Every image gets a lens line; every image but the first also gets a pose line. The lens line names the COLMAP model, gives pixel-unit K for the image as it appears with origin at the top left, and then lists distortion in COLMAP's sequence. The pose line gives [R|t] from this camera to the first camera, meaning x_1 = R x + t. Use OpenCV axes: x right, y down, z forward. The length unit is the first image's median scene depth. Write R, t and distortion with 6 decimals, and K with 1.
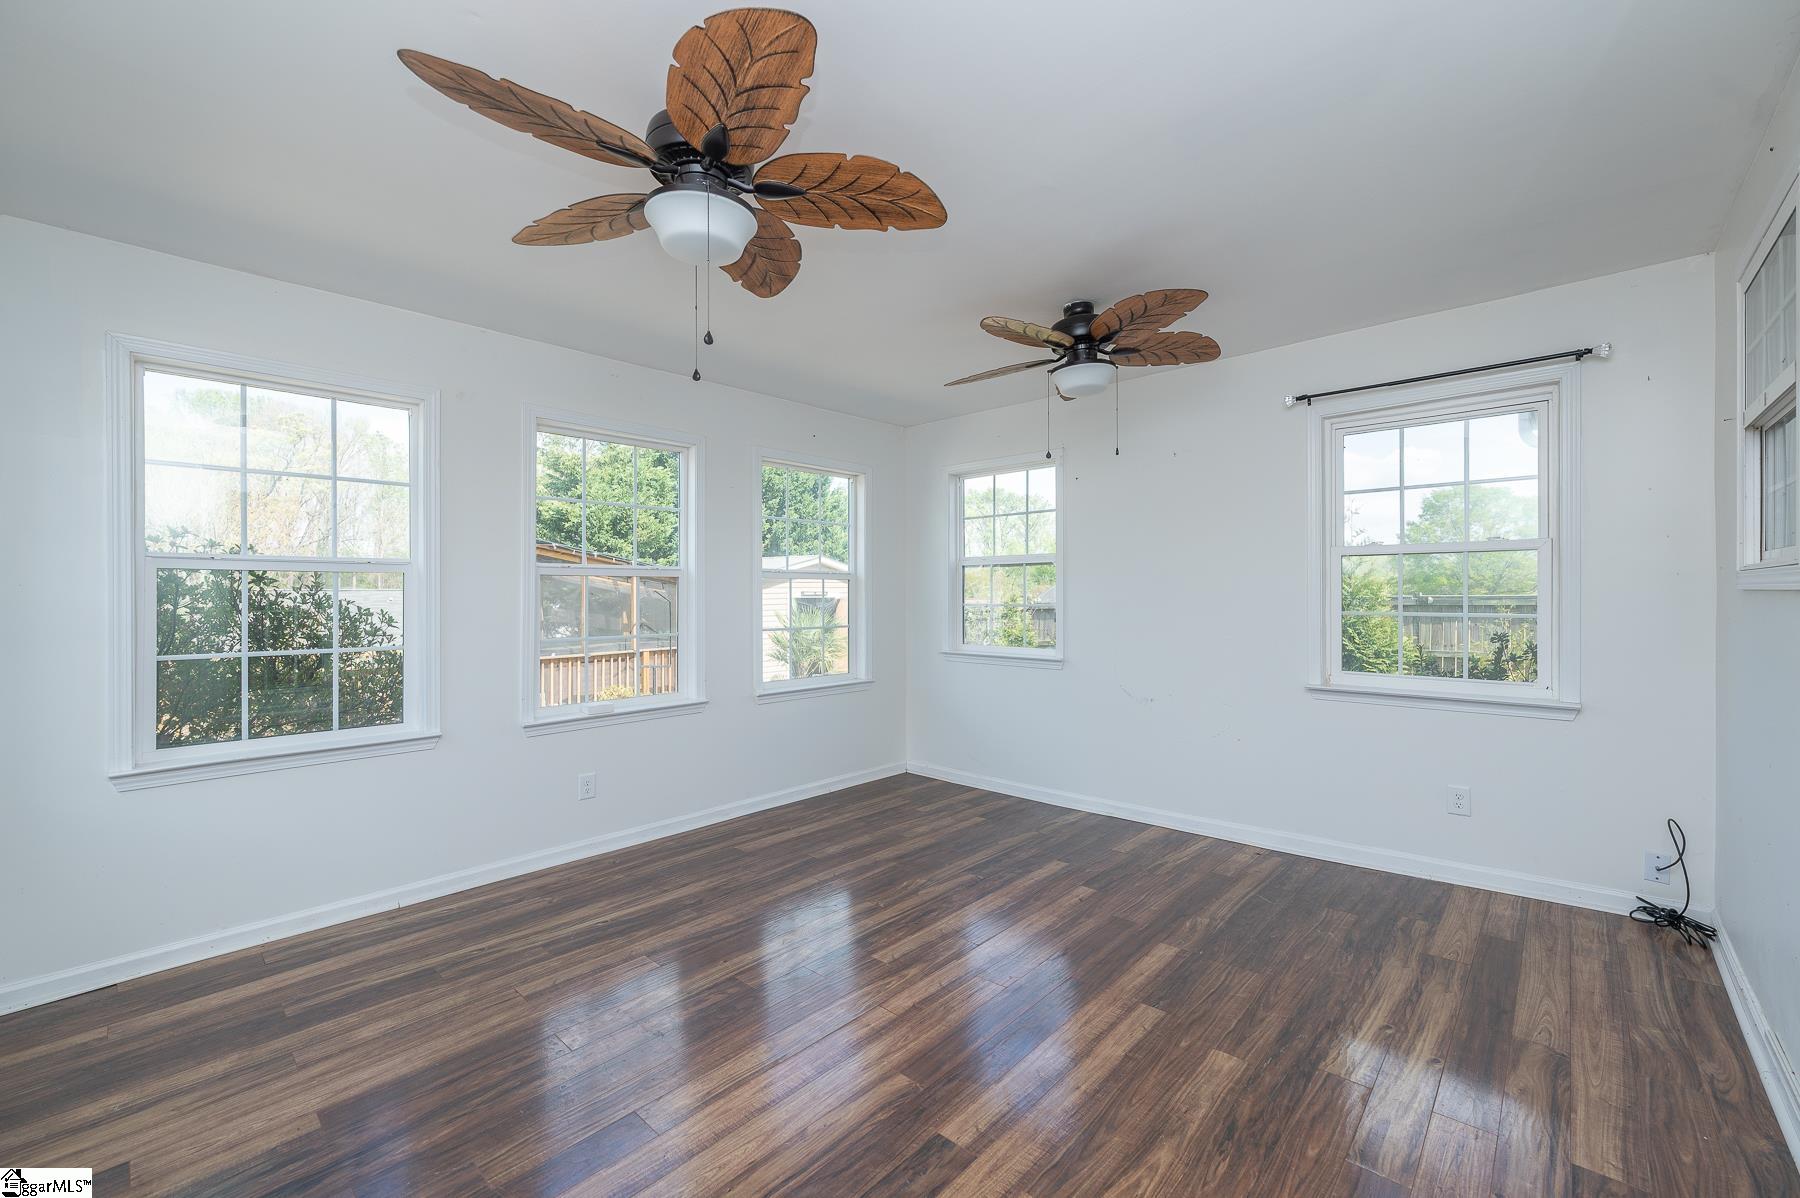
lens RADIAL K [[711.6, 0, 899.6], [0, 711.6, 599.4], [0, 0, 1]] dist [-0.000149, -0.000009]
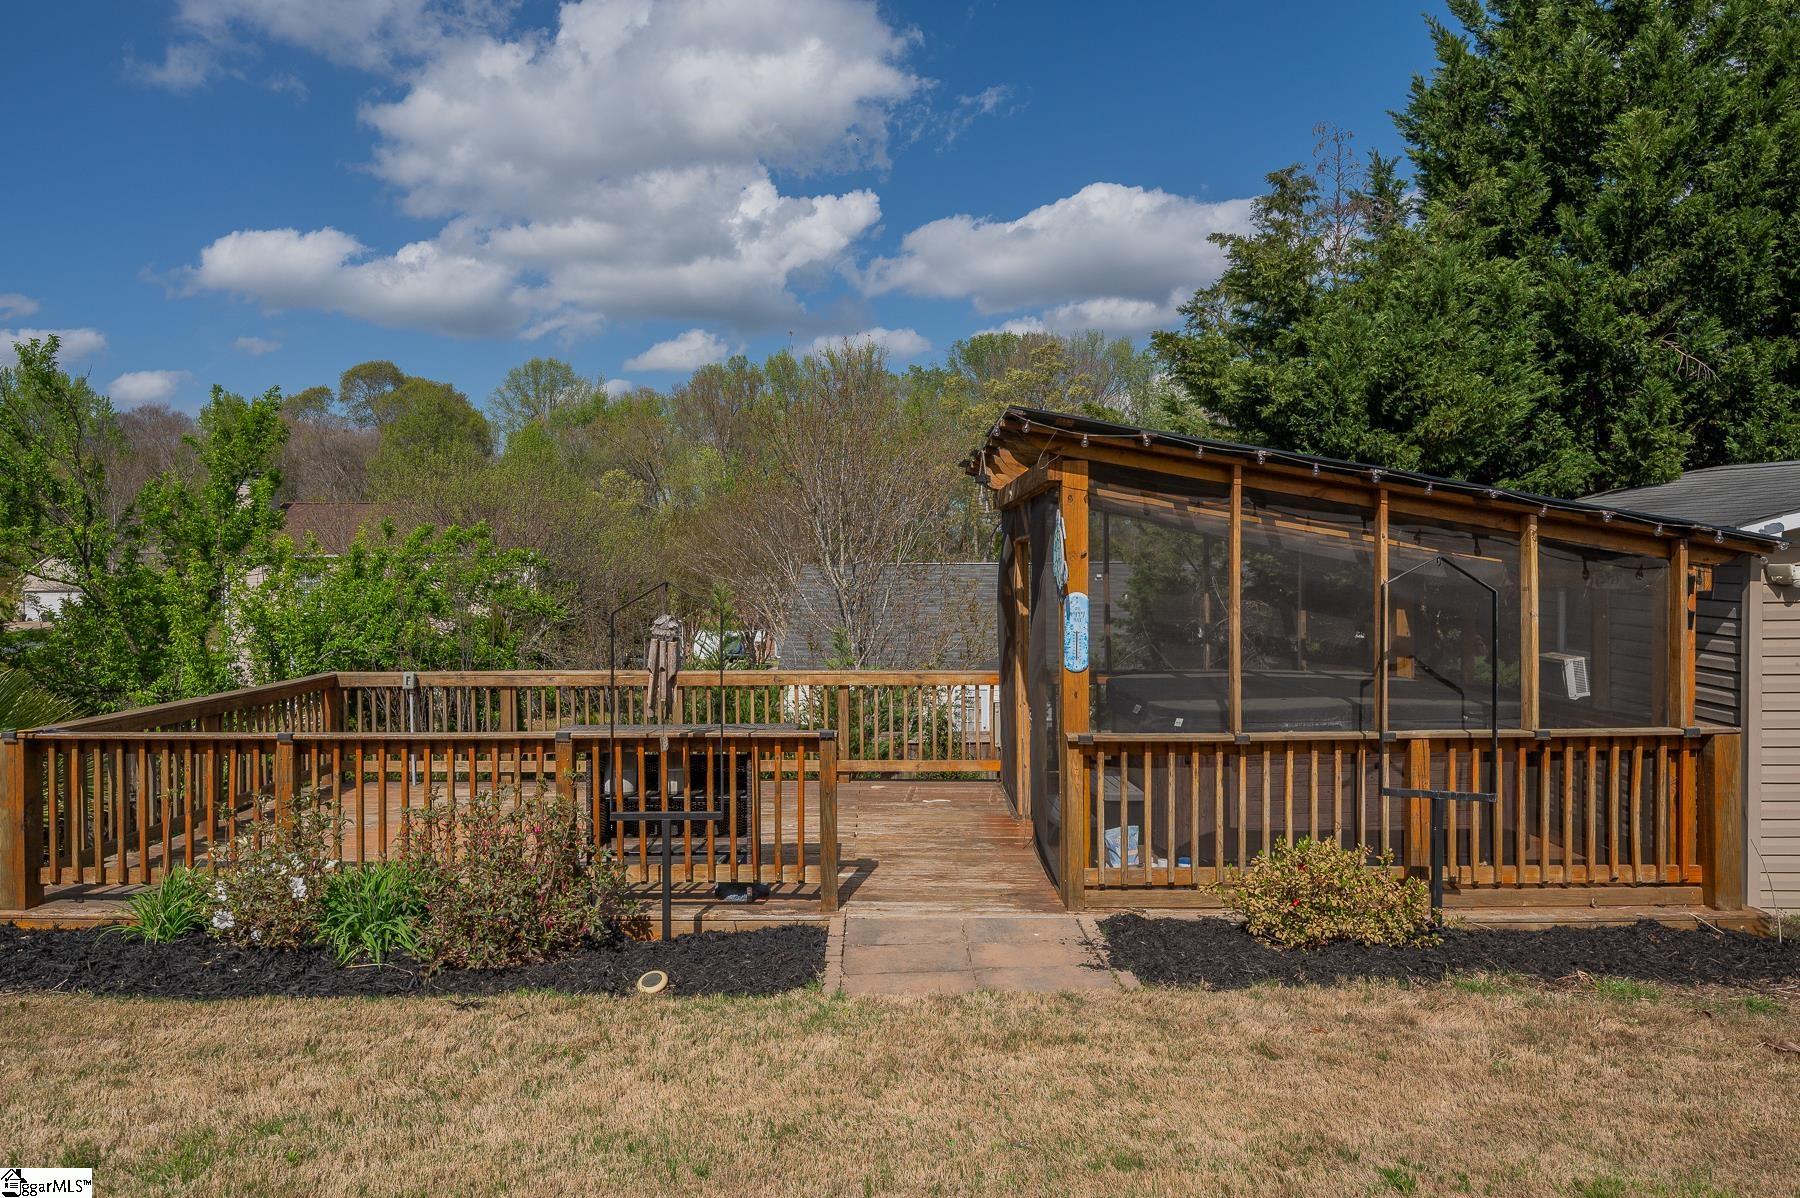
lens RADIAL K [[1106.9, 0, 901.2], [0, 1106.9, 586.1], [0, 0, 1]] dist [-0.003327, -0.000386]
pose [[0.661653, 0.003433, -0.749803, -0.096743], [0.006307, 0.999929, 0.010144, -0.003993], [0.749784, -0.011441, 0.661584, 0.356997]]
